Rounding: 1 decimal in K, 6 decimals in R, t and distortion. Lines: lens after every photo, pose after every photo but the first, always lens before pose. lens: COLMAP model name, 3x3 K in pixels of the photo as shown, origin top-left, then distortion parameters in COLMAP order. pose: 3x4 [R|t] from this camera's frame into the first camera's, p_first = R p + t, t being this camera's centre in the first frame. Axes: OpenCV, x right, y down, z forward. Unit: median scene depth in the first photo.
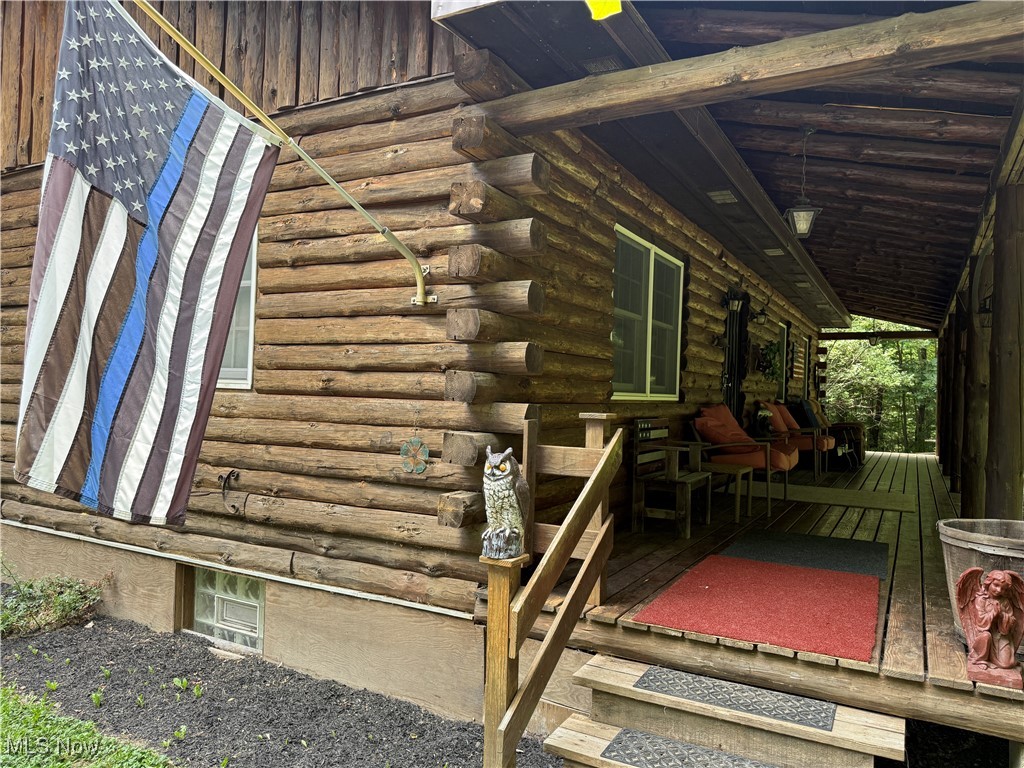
lens RADIAL K [[726.6, 0, 507.9], [0, 726.6, 382.3], [0, 0, 1]] dist [0.045168, -0.045464]
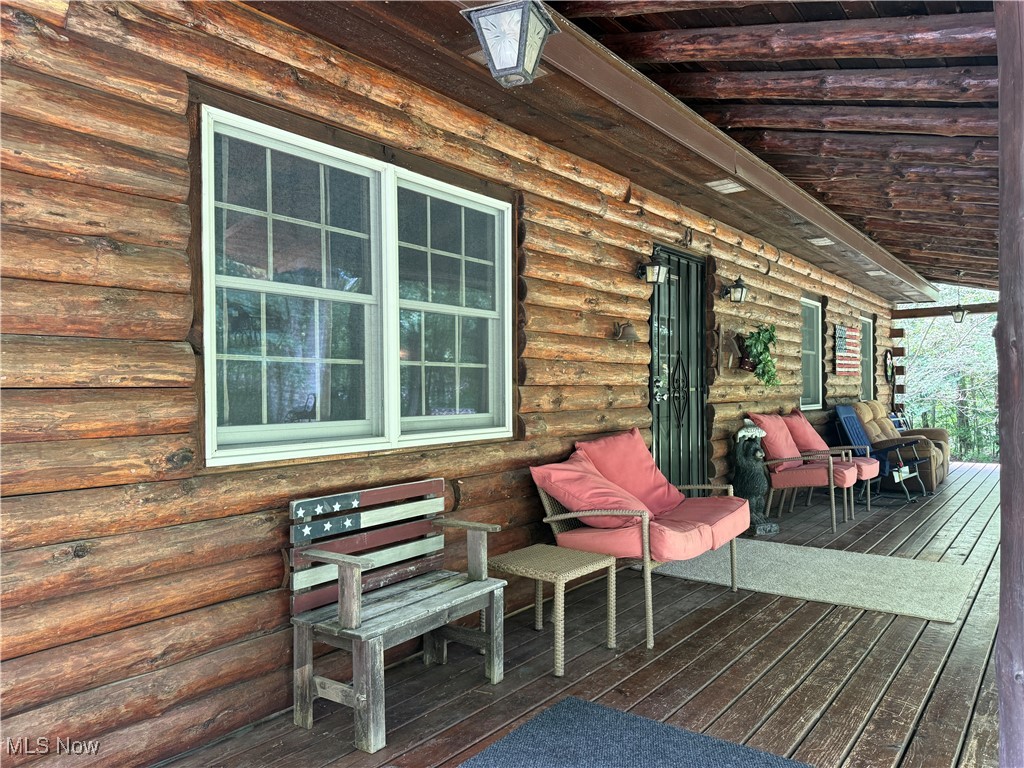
lens RADIAL K [[726.6, 0, 516.3], [0, 726.6, 386.7], [0, 0, 1]] dist [0.045168, -0.045464]
pose [[0.989250, -0.044811, -0.139199, 0.275547], [0.045715, 0.998949, 0.003300, -0.014731], [0.138904, -0.009628, 0.990259, 0.356958]]
